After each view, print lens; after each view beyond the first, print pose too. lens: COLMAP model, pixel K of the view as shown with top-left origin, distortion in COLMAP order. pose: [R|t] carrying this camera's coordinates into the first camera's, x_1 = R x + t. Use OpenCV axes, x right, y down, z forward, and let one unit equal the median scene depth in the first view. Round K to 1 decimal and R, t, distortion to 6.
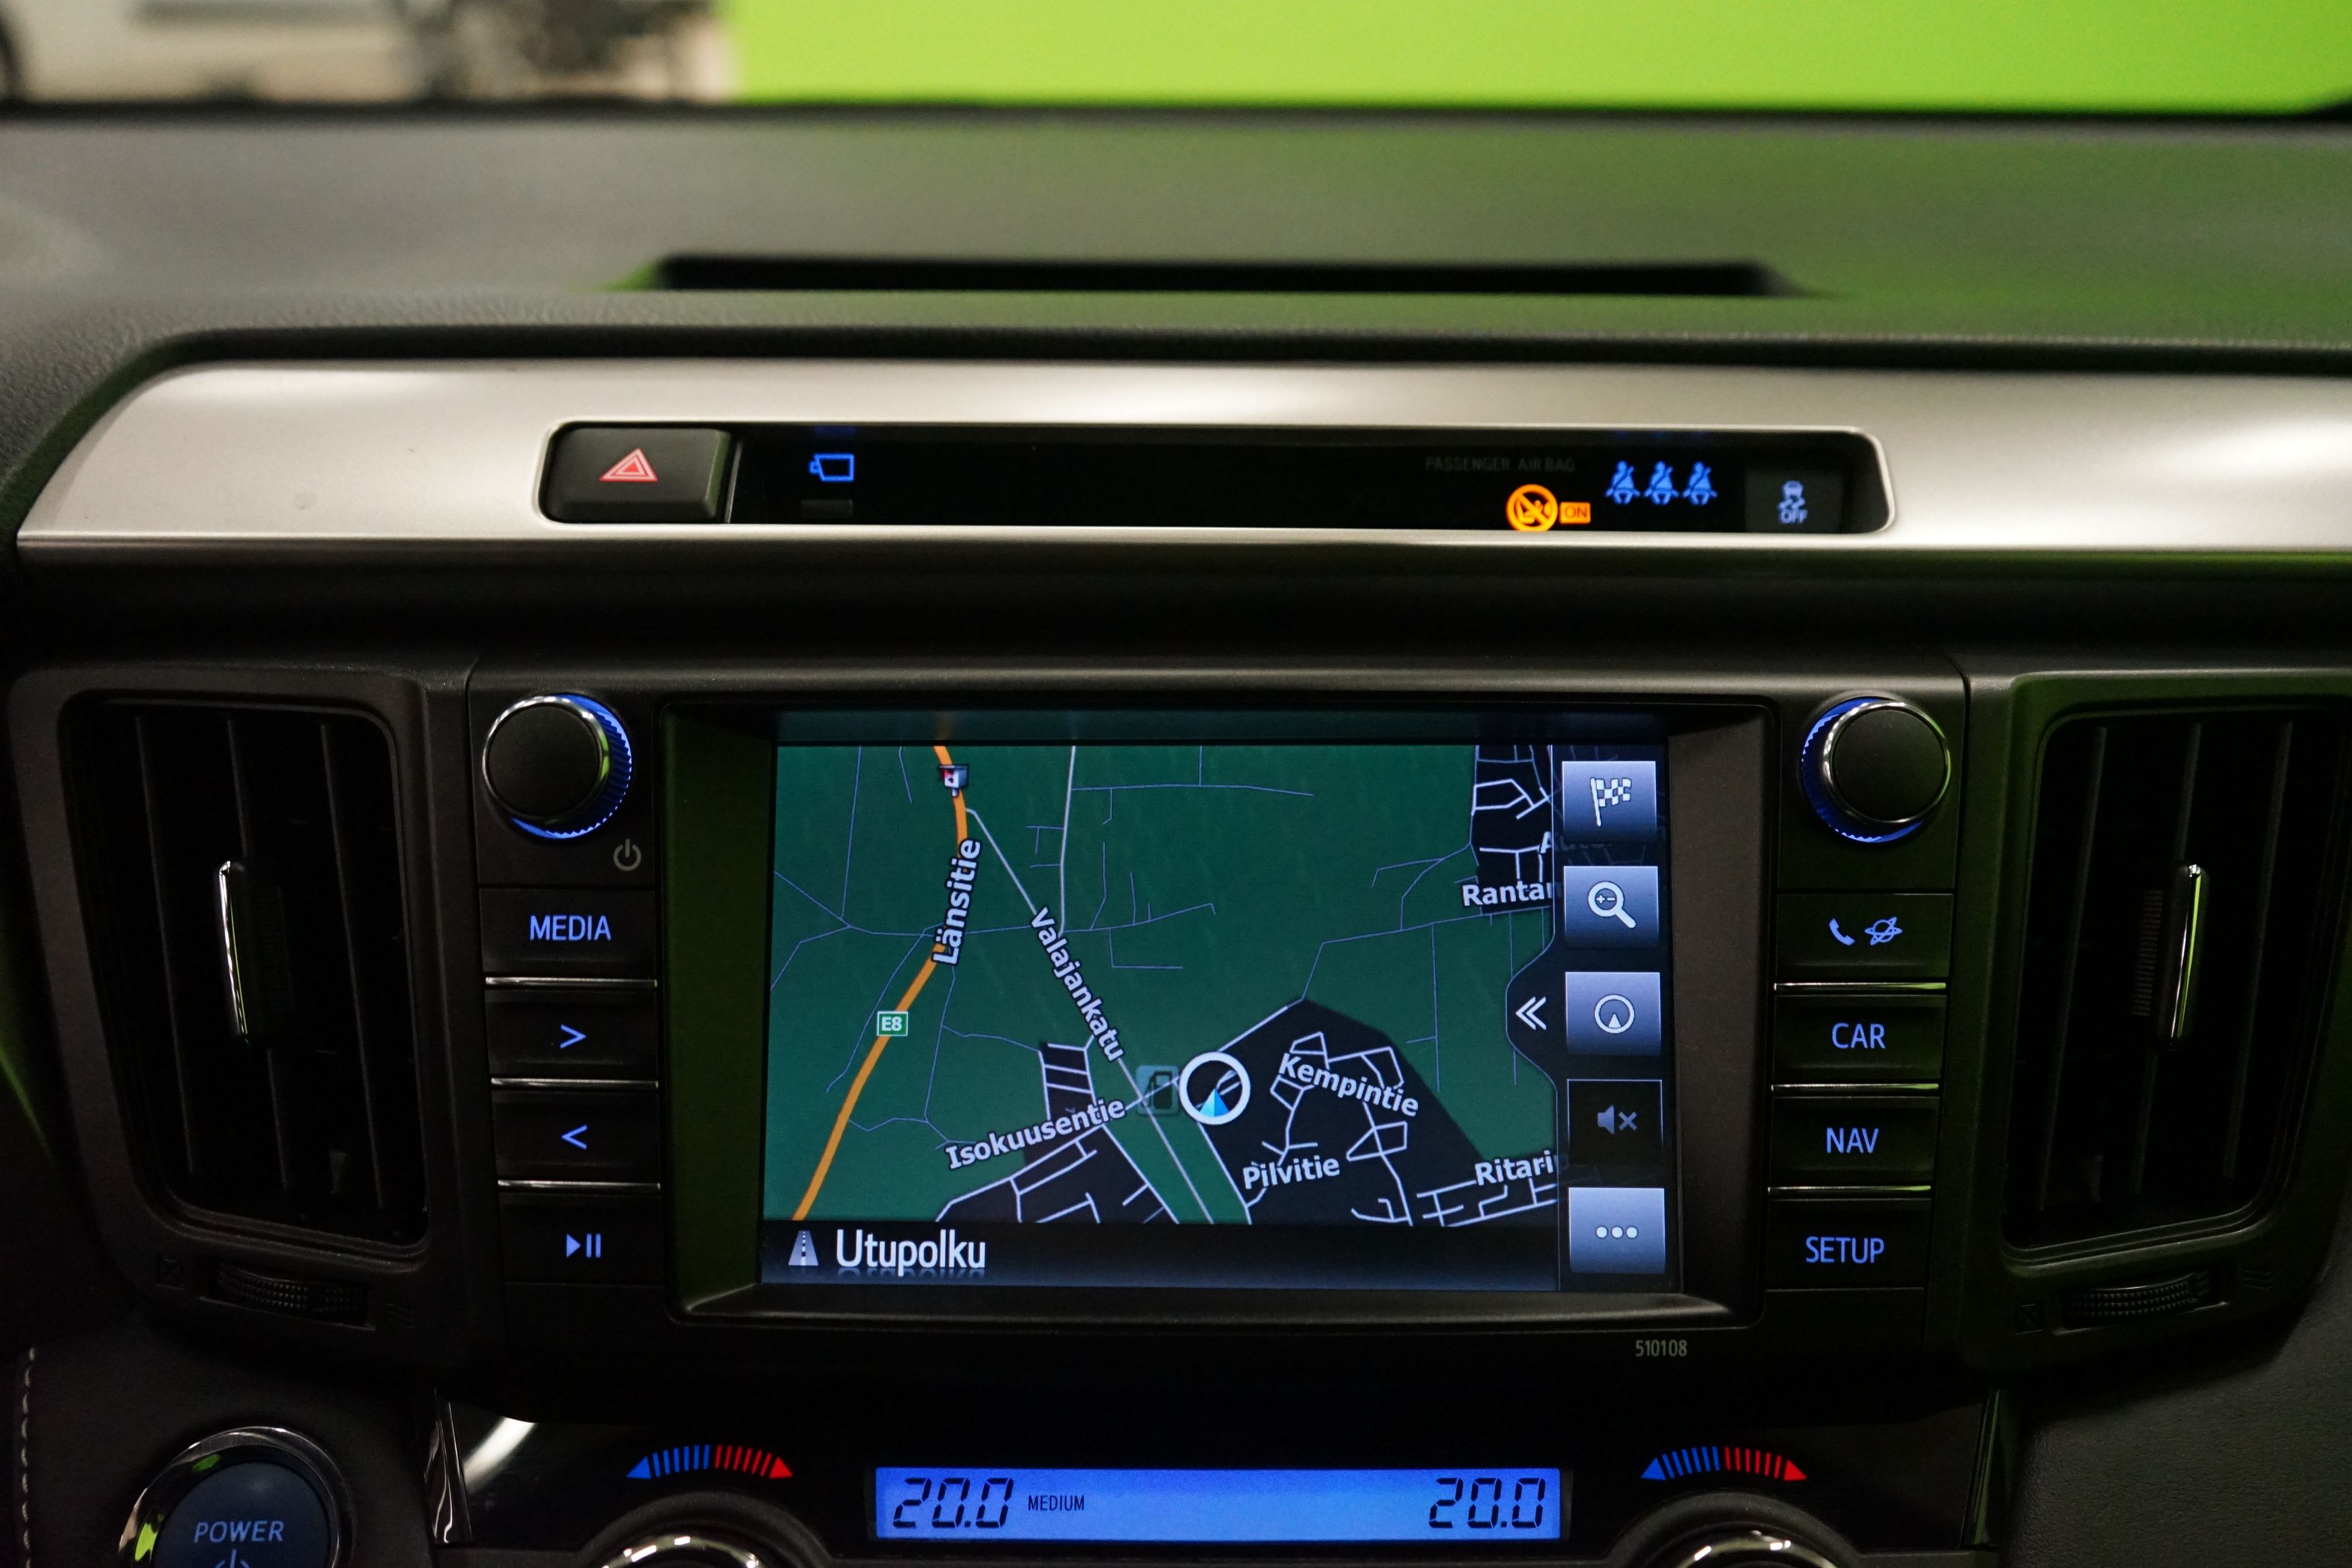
lens RADIAL K [[2400.2, 0, 1167.7], [0, 2400.2, 786.5], [0, 0, 1]] dist [0.023740, 0.000000]
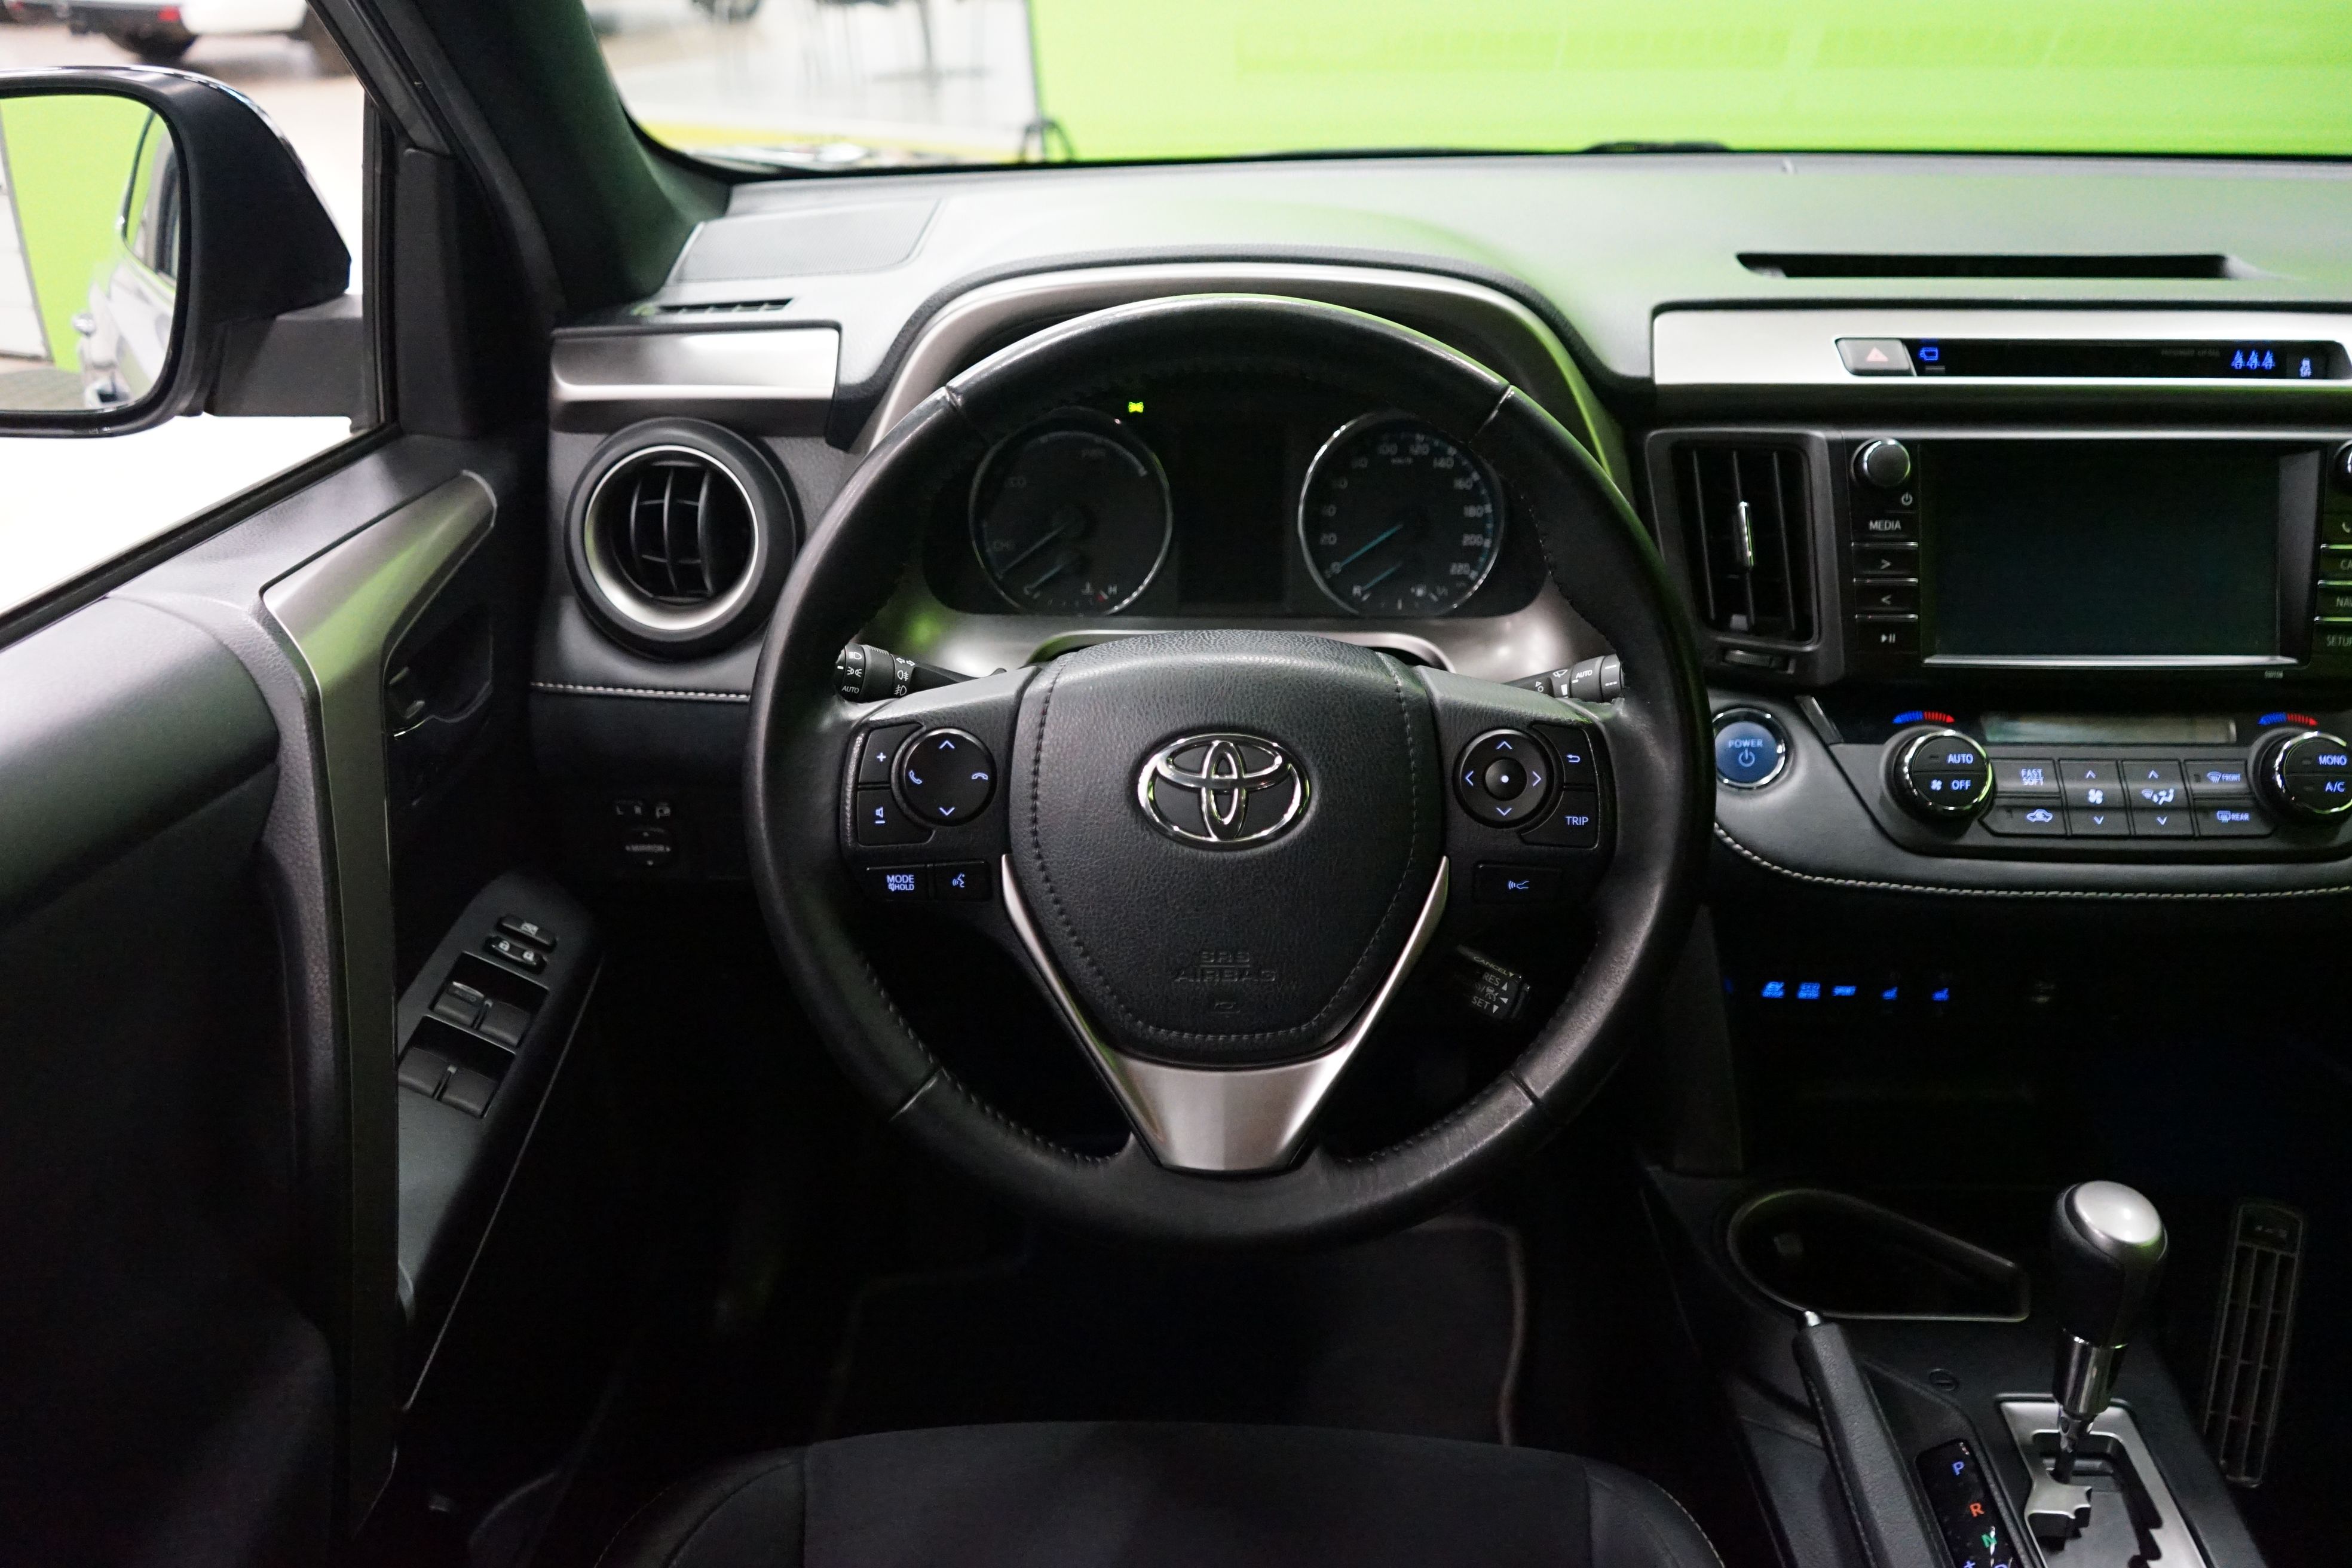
lens RADIAL K [[1917.2, 0, 1183.9], [0, 1917.2, 800.1], [0, 0, 1]] dist [-0.003975, 0.043141]
pose [[0.999977, 0.004365, -0.005248, -1.012233], [-0.003713, 0.992965, 0.118347, 0.111243], [0.005727, -0.118325, 0.992958, -1.210096]]
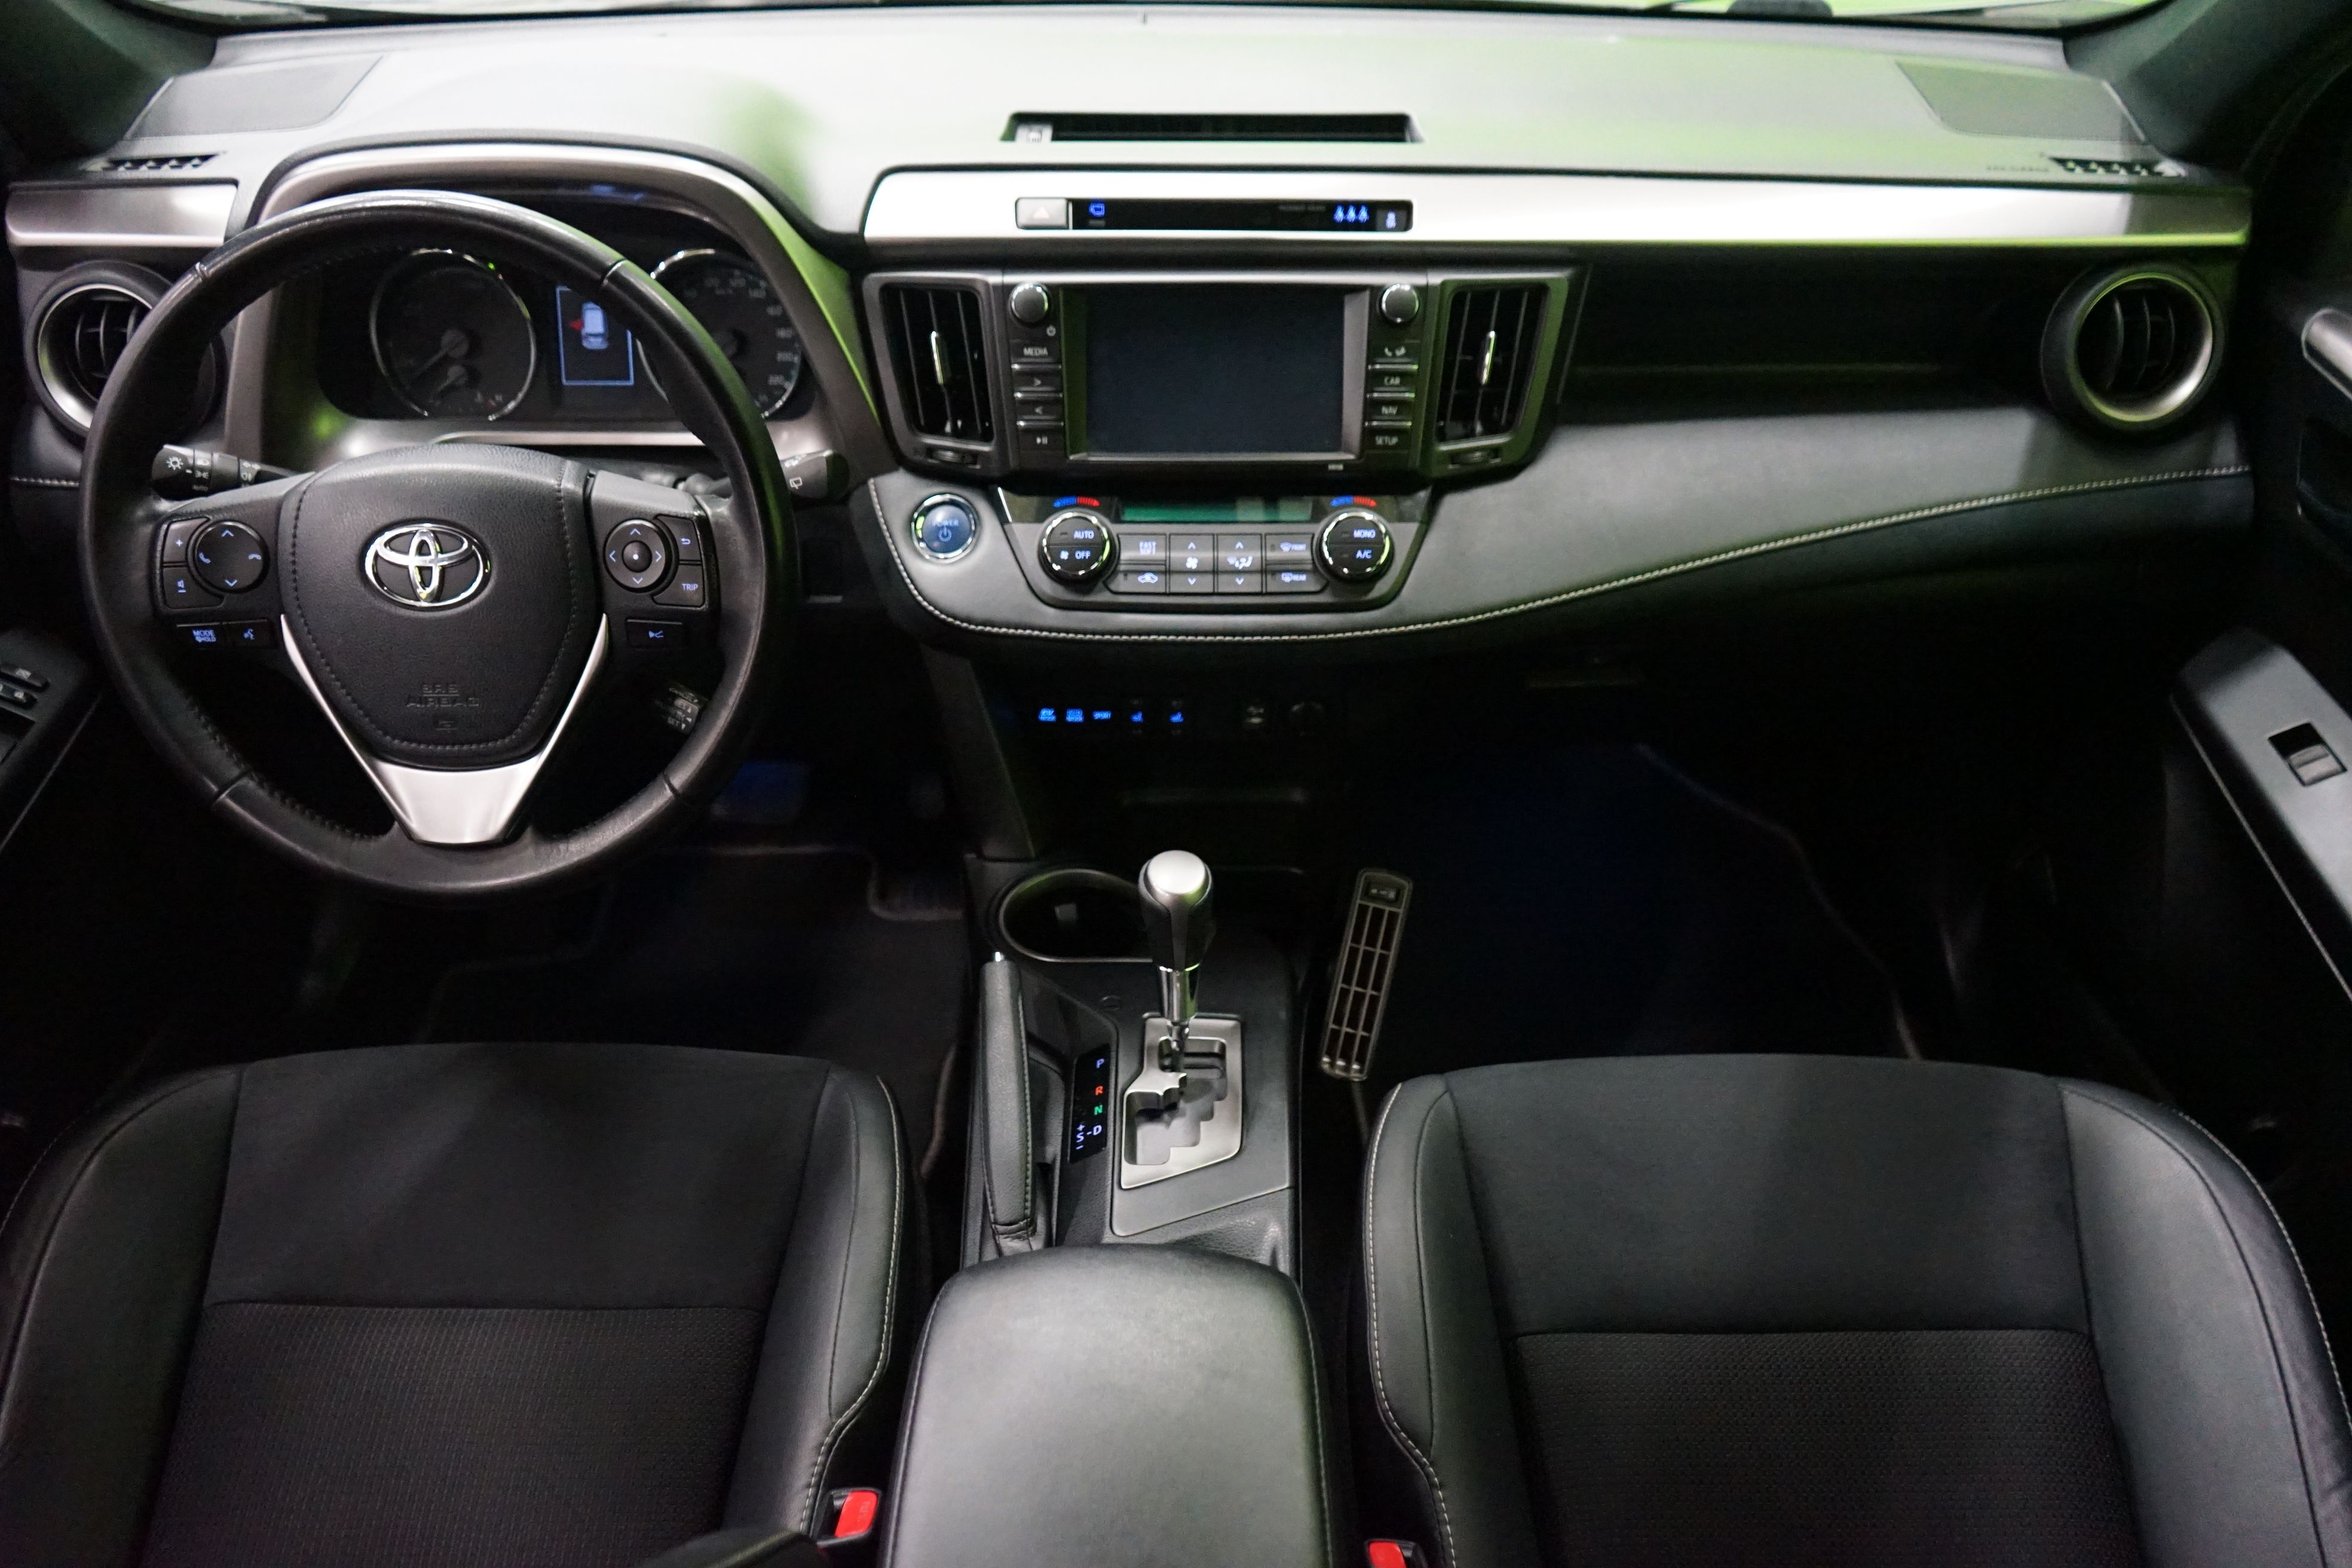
lens RADIAL K [[1917.2, 0, 1173.0], [0, 1917.2, 789.4], [0, 0, 1]] dist [-0.003975, 0.043141]
pose [[0.999941, -0.003555, 0.010223, -0.072014], [0.000977, 0.970323, 0.241812, 0.001328], [-0.010779, -0.241788, 0.970269, -1.868152]]
